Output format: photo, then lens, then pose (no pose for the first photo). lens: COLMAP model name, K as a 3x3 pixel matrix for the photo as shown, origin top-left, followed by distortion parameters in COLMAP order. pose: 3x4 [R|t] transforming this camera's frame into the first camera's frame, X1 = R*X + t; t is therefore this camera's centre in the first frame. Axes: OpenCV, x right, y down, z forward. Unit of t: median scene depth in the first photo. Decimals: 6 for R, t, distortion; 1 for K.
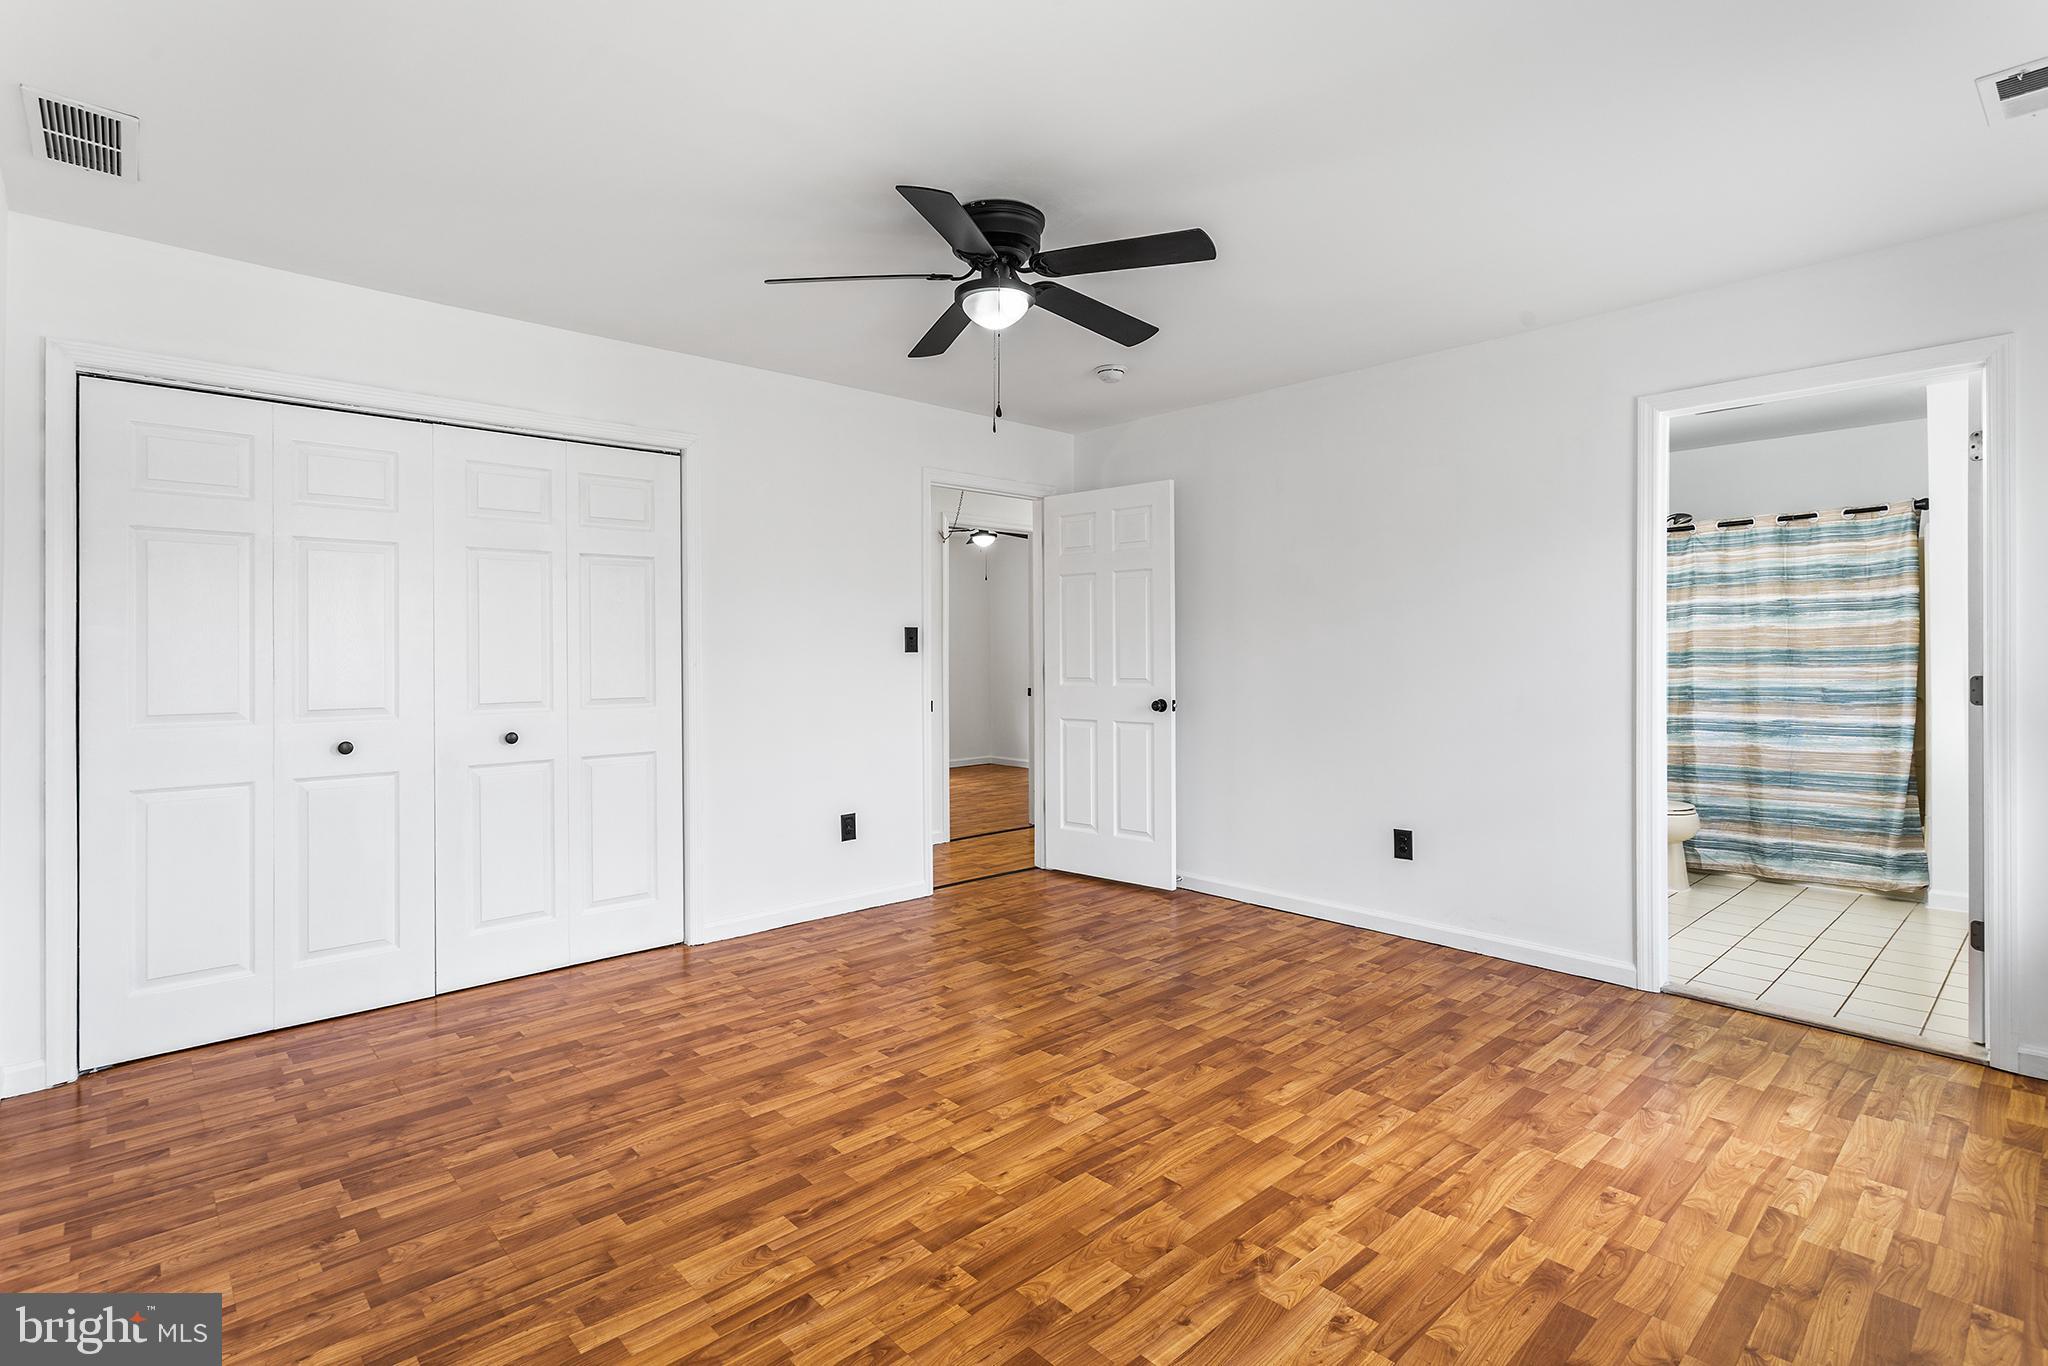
lens RADIAL K [[971.8, 0, 1012.7], [0, 971.8, 654.5], [0, 0, 1]] dist [0.004127, 0.000154]
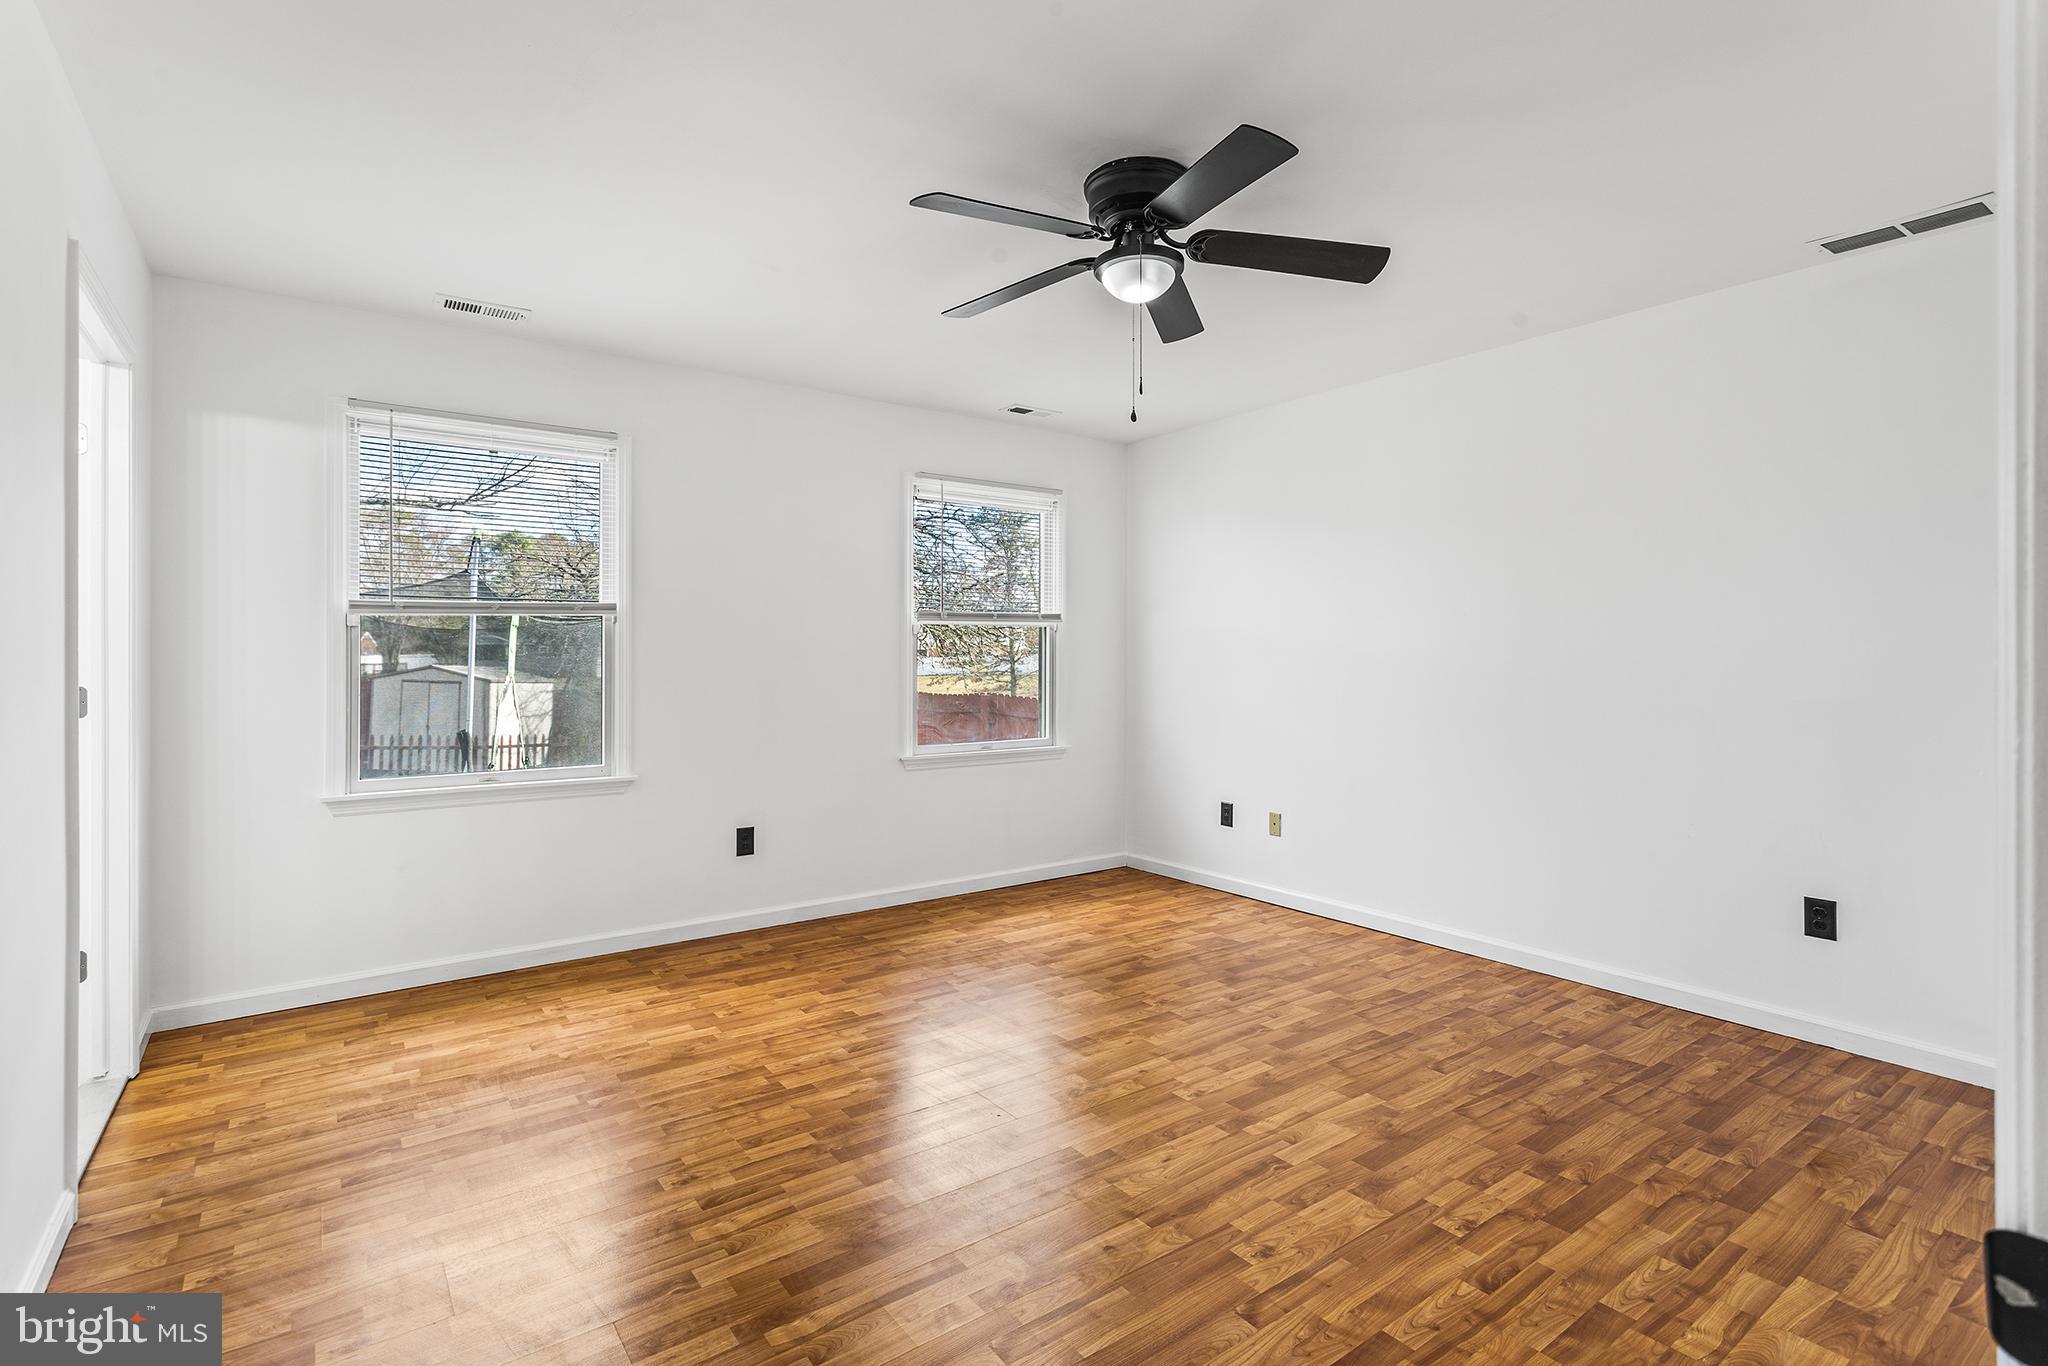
lens RADIAL K [[971.8, 0, 1012.7], [0, 971.8, 654.5], [0, 0, 1]] dist [0.004127, 0.000154]
pose [[-0.993185, 0.003790, 0.116489, -0.008040], [0.003857, 0.999992, 0.000355, -0.008066], [-0.116487, 0.000802, -0.993192, 2.150512]]
